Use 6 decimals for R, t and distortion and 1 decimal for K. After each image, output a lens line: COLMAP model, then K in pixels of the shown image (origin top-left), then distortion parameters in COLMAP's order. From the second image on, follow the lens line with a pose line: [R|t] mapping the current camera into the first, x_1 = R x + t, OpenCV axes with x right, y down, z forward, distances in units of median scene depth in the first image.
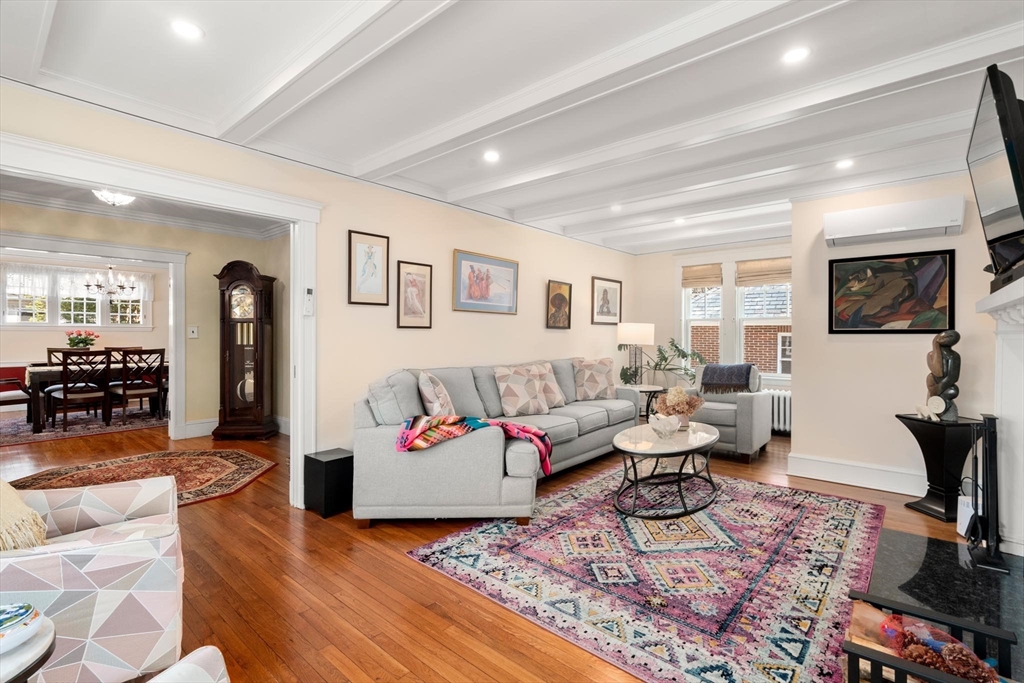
lens RADIAL K [[471.0, 0, 516.7], [0, 471.0, 334.9], [0, 0, 1]] dist [-0.009197, 0.000634]
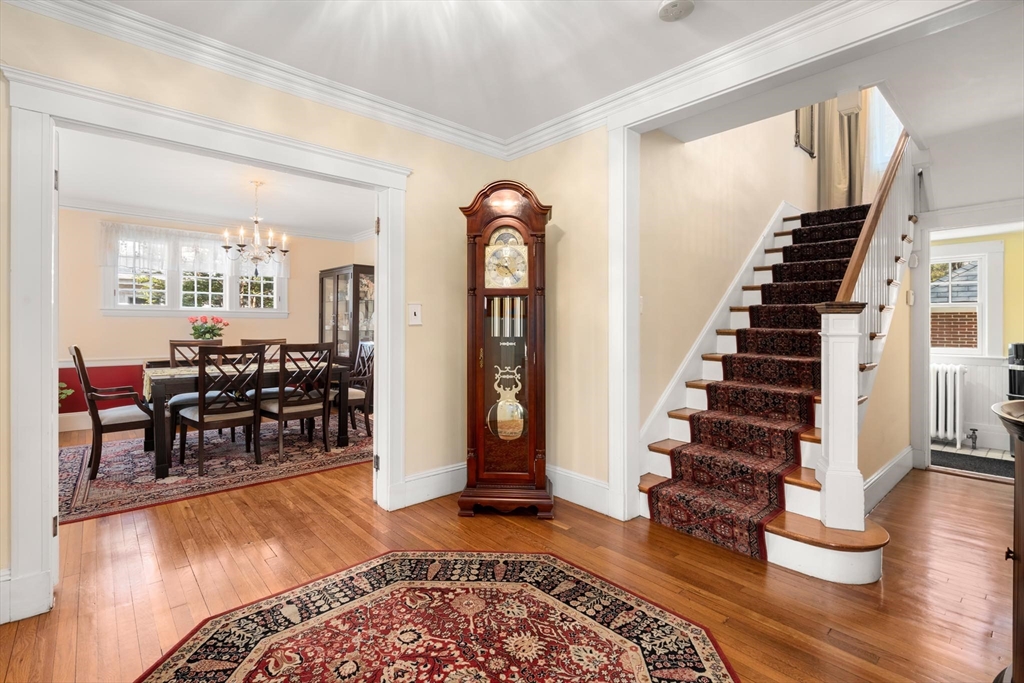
lens RADIAL K [[471.0, 0, 515.2], [0, 471.0, 327.8], [0, 0, 1]] dist [-0.009197, 0.000634]
pose [[0.992051, 0.005292, -0.125724, -0.404693], [-0.005595, 0.999982, -0.002052, 0.008867], [0.125711, 0.002740, 0.992063, 0.369274]]
